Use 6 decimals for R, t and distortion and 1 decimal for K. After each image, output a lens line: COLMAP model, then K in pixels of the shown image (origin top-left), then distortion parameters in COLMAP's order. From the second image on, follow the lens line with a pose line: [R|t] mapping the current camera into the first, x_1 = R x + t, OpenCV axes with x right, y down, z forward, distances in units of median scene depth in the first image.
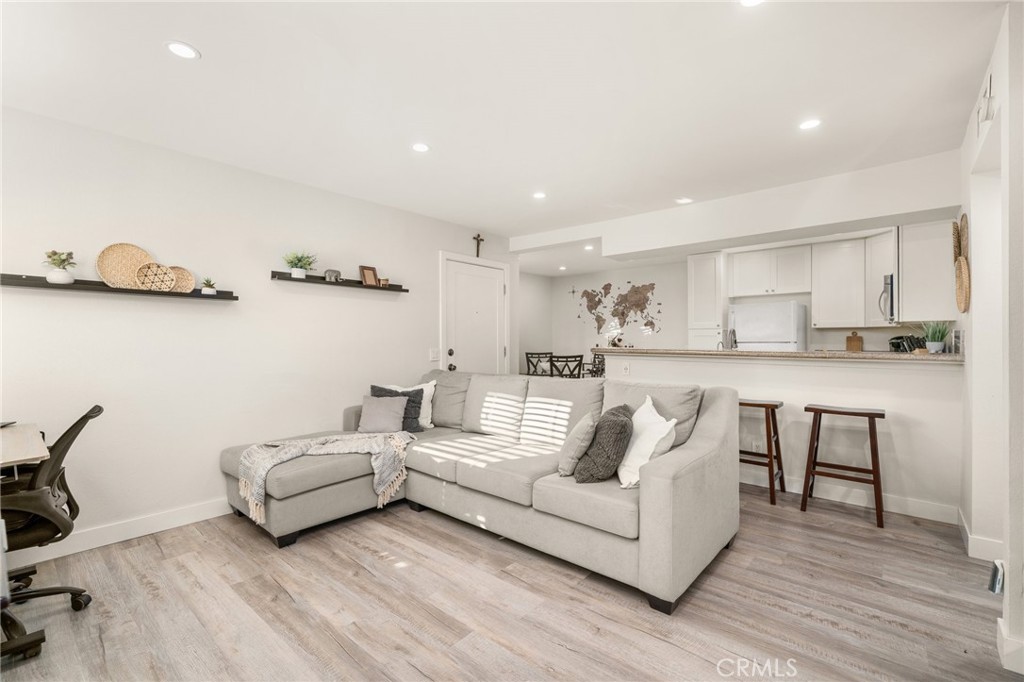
lens RADIAL K [[443.6, 0, 512.0], [0, 443.6, 341.0], [0, 0, 1]] dist [0.000431, 0.000065]
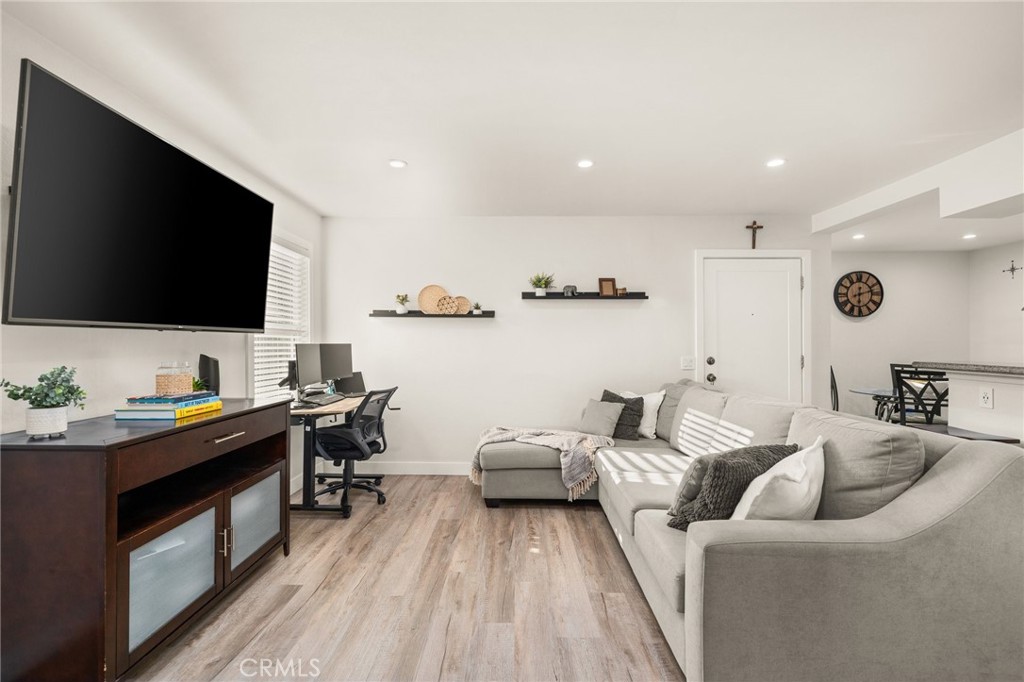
lens RADIAL K [[443.6, 0, 512.0], [0, 443.6, 341.0], [0, 0, 1]] dist [0.000431, 0.000065]
pose [[0.644007, -0.001869, -0.765018, 0.400190], [-0.003389, 0.999980, -0.005296, -0.012142], [0.765012, 0.006003, 0.643988, 0.164228]]
